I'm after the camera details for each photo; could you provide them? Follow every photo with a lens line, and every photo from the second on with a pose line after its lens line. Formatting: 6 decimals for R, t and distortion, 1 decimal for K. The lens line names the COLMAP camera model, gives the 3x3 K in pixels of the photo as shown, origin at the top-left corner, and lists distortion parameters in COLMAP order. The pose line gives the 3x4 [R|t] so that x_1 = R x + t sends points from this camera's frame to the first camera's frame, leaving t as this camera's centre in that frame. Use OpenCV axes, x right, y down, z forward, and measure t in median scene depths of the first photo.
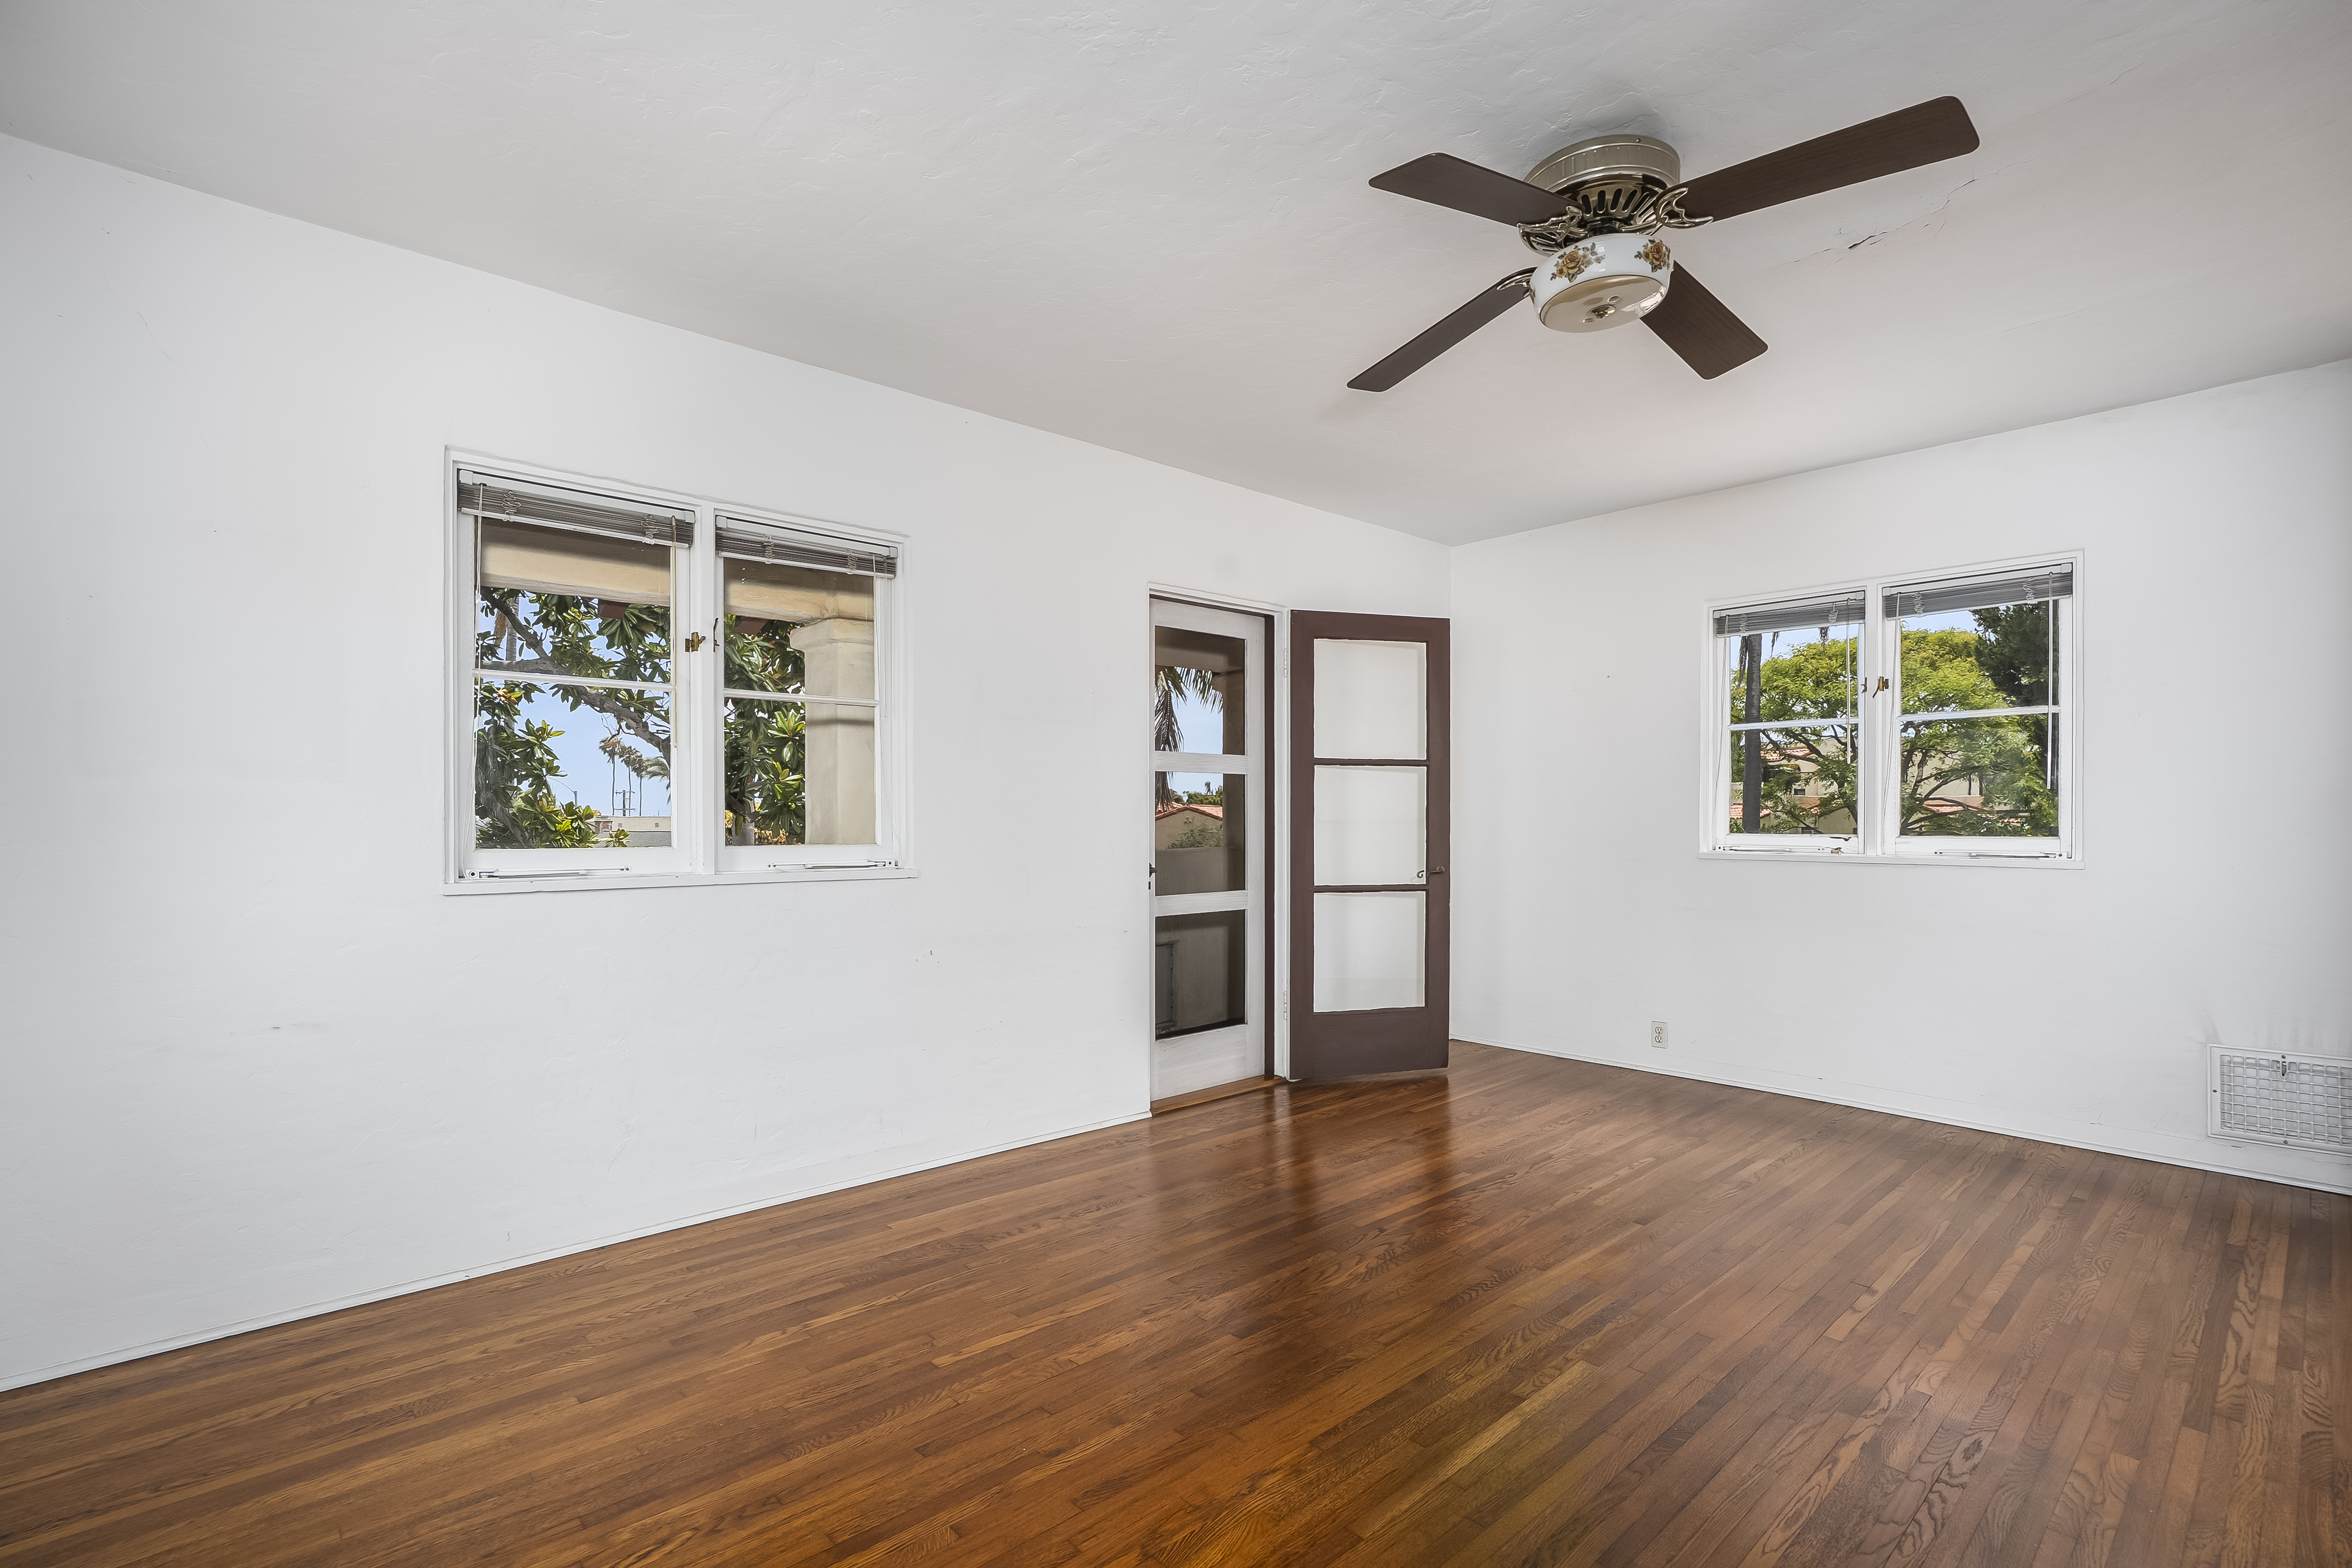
lens RADIAL K [[1077.8, 0, 1171.1], [0, 1077.8, 799.2], [0, 0, 1]] dist [-0.024473, 0.004822]
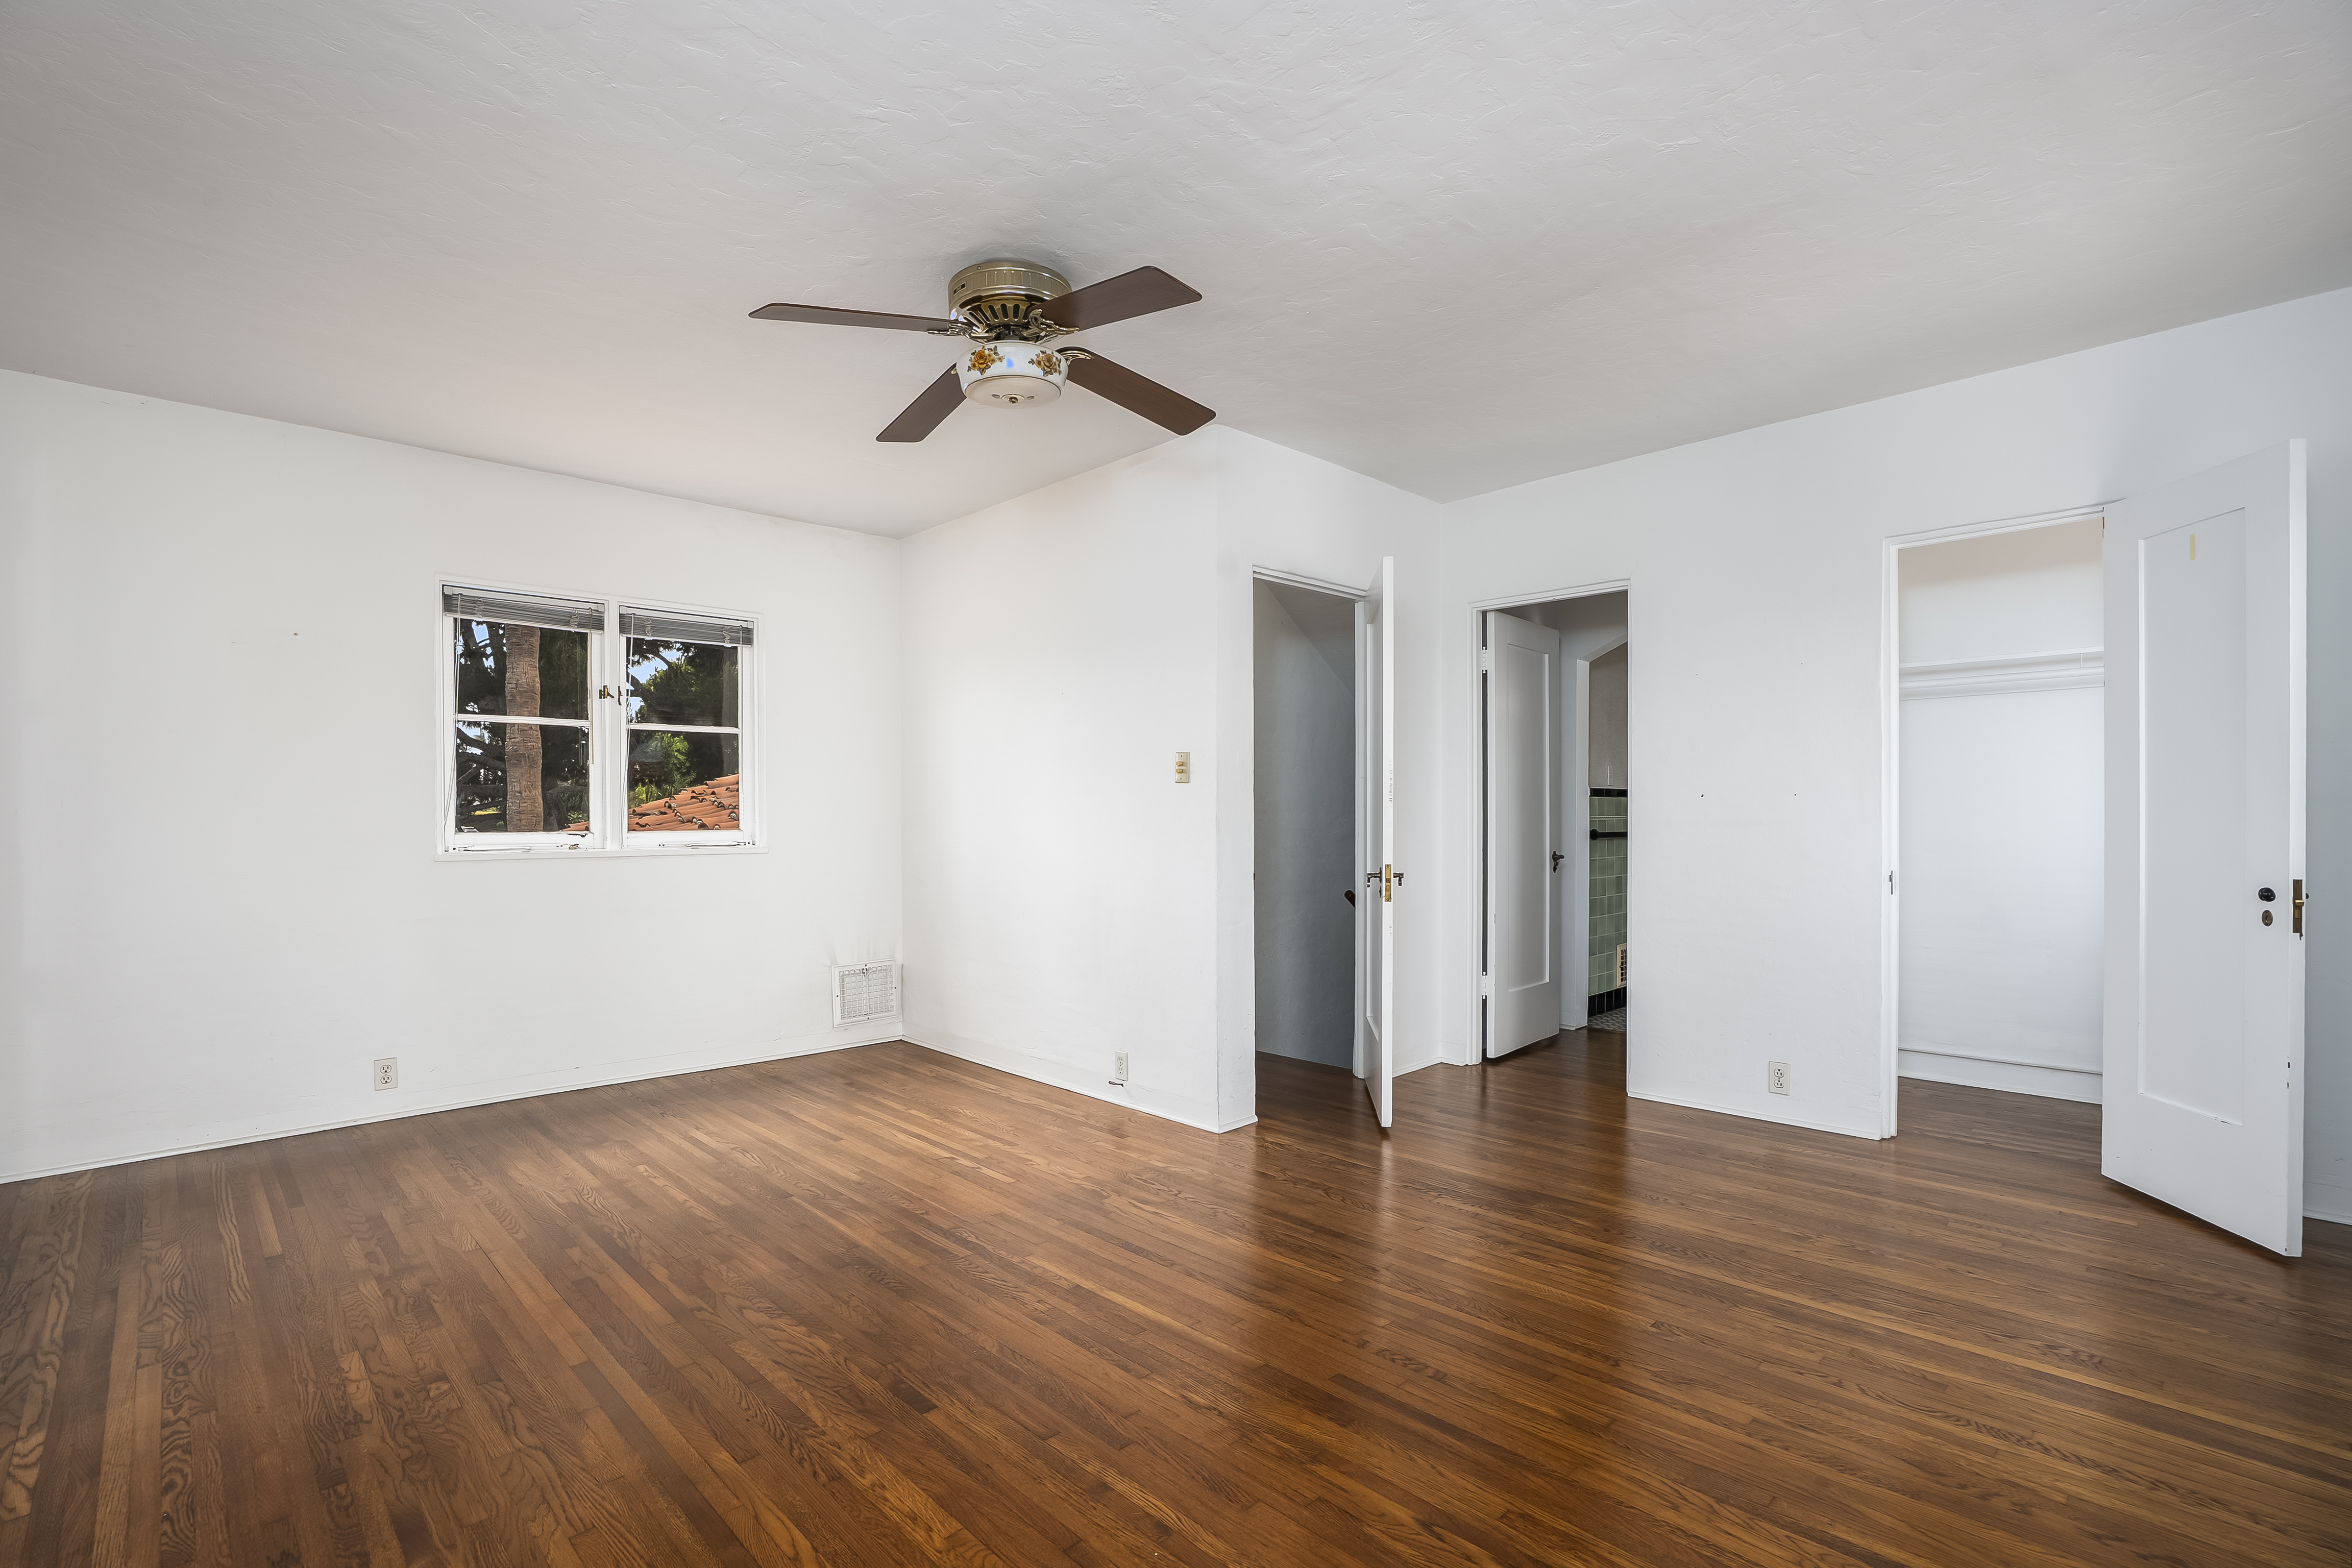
lens RADIAL K [[1077.8, 0, 1169.3], [0, 1077.8, 801.8], [0, 0, 1]] dist [-0.024473, 0.004822]
pose [[-0.023537, 0.010157, 0.999671, -0.533716], [-0.011109, 0.999884, -0.010420, 0.010369], [-0.999661, -0.011351, -0.023421, 0.546304]]
